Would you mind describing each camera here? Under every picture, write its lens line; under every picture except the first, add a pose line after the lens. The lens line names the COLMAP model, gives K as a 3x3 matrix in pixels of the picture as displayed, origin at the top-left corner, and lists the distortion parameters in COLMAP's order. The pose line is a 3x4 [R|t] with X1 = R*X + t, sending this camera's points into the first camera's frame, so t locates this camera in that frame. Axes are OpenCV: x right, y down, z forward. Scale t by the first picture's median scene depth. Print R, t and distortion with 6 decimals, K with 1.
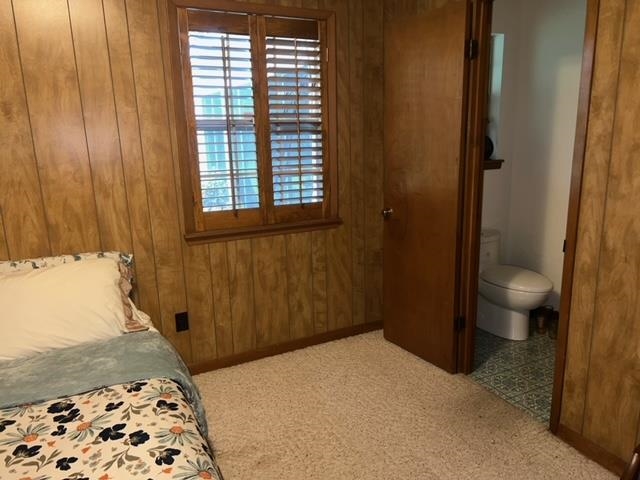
lens RADIAL K [[480.7, 0, 320.7], [0, 480.7, 236.2], [0, 0, 1]] dist [0.040949, -0.014063]
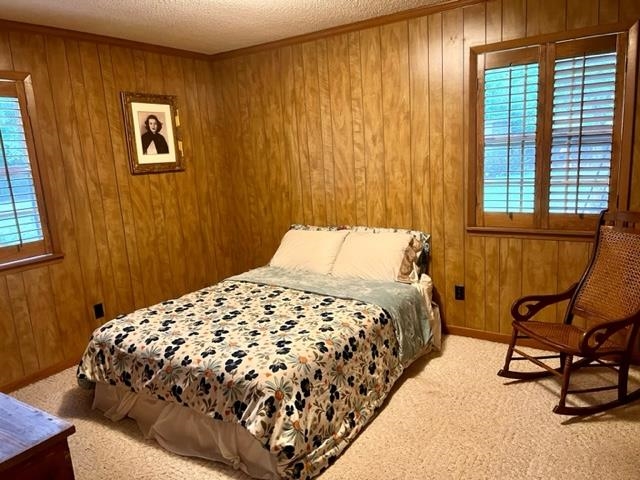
lens RADIAL K [[480.7, 0, 320.4], [0, 480.7, 243.3], [0, 0, 1]] dist [0.040949, -0.014063]
pose [[0.483750, 0.156299, -0.861137, 0.653014], [-0.141014, 0.984989, 0.099563, -0.033660], [0.863772, 0.073269, 0.498528, 0.006844]]
